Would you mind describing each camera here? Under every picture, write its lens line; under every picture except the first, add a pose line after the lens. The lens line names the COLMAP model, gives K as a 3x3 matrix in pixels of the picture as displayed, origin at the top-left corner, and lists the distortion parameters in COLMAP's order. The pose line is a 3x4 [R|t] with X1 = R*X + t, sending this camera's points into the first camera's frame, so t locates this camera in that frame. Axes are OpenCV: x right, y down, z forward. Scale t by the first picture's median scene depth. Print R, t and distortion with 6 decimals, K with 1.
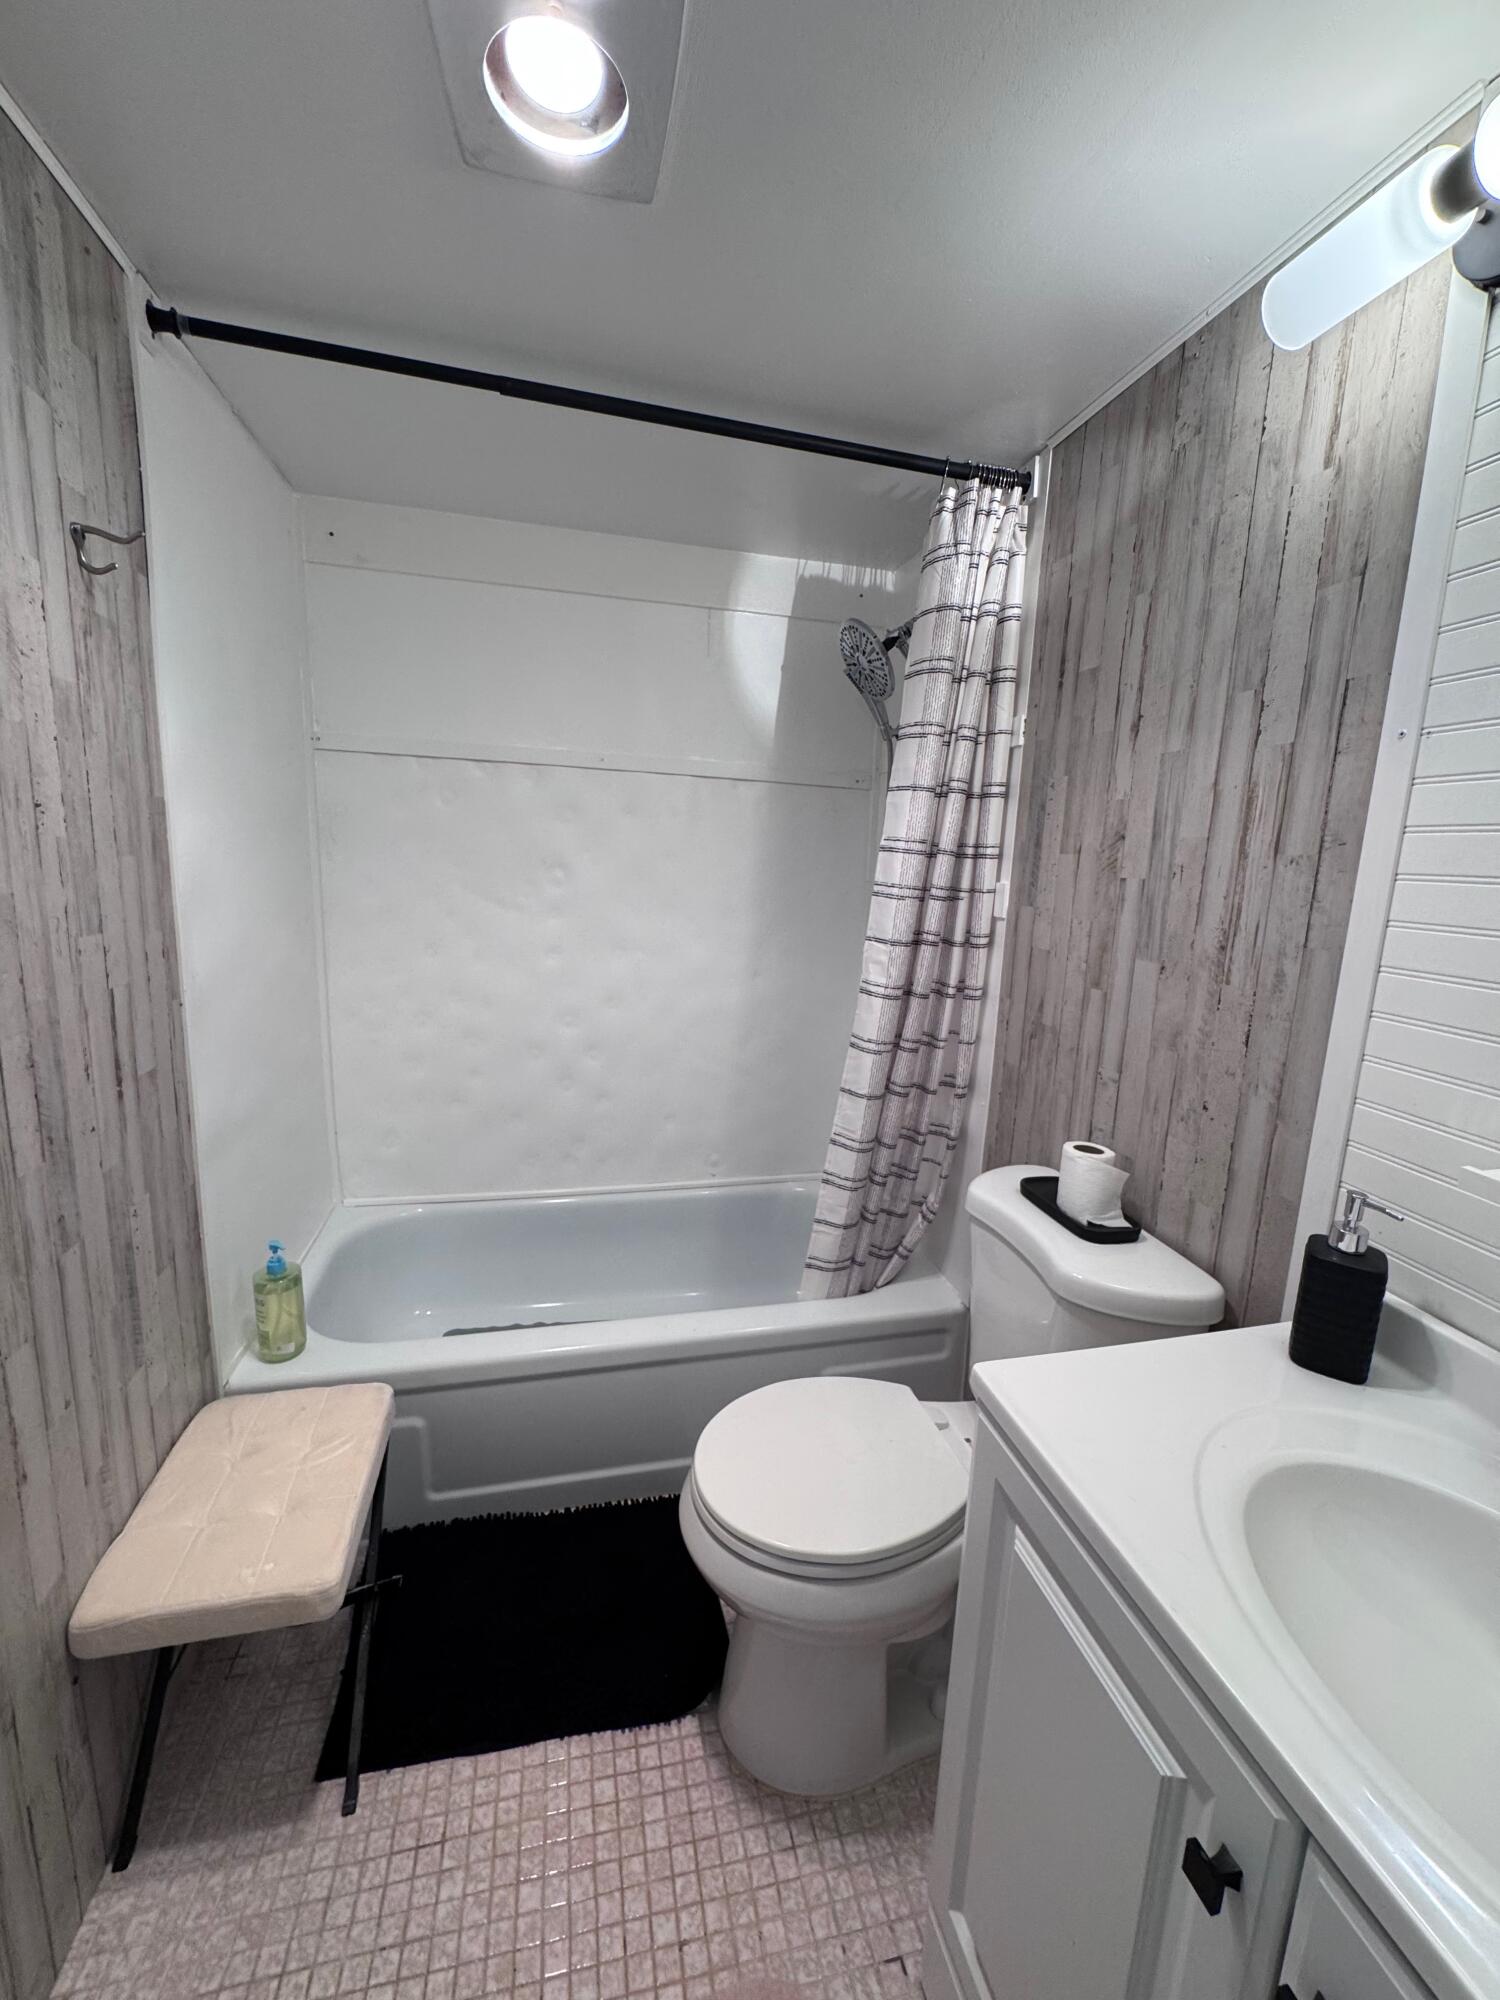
lens RADIAL K [[798.2, 0, 753.3], [0, 798.2, 997.3], [0, 0, 1]] dist [-0.002074, 0.000824]
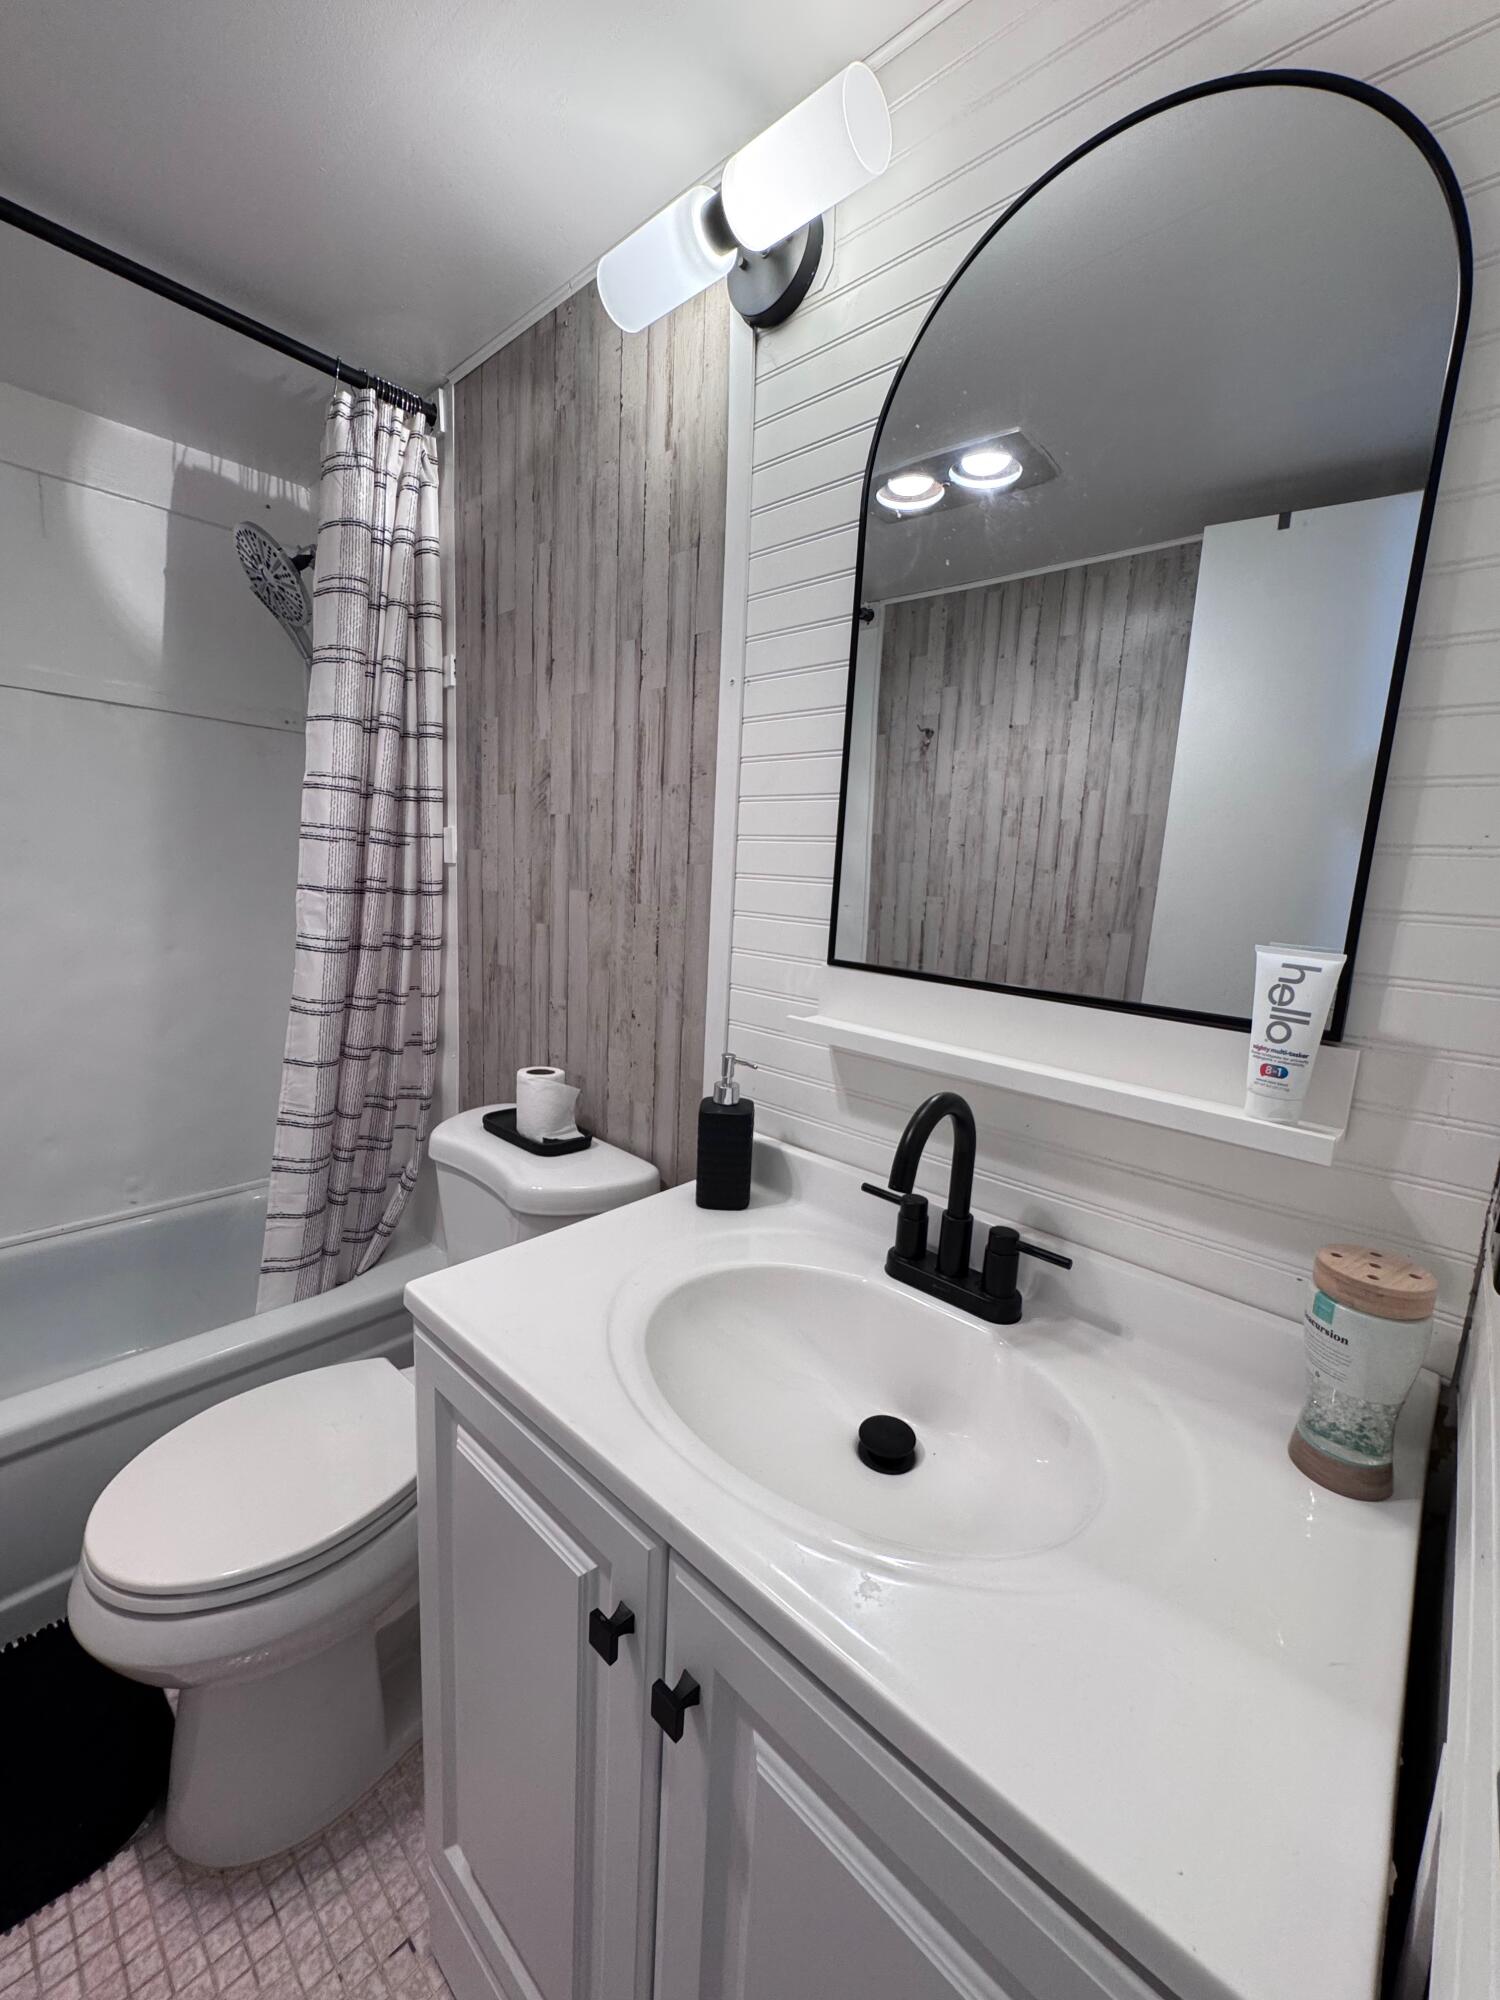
lens RADIAL K [[798.2, 0, 750.2], [0, 798.2, 997.5], [0, 0, 1]] dist [-0.002074, 0.000824]
pose [[0.831010, -0.087155, 0.549387, 0.081975], [0.081561, 0.996066, 0.034646, 0.078544], [-0.550246, 0.016018, 0.834849, -0.022111]]
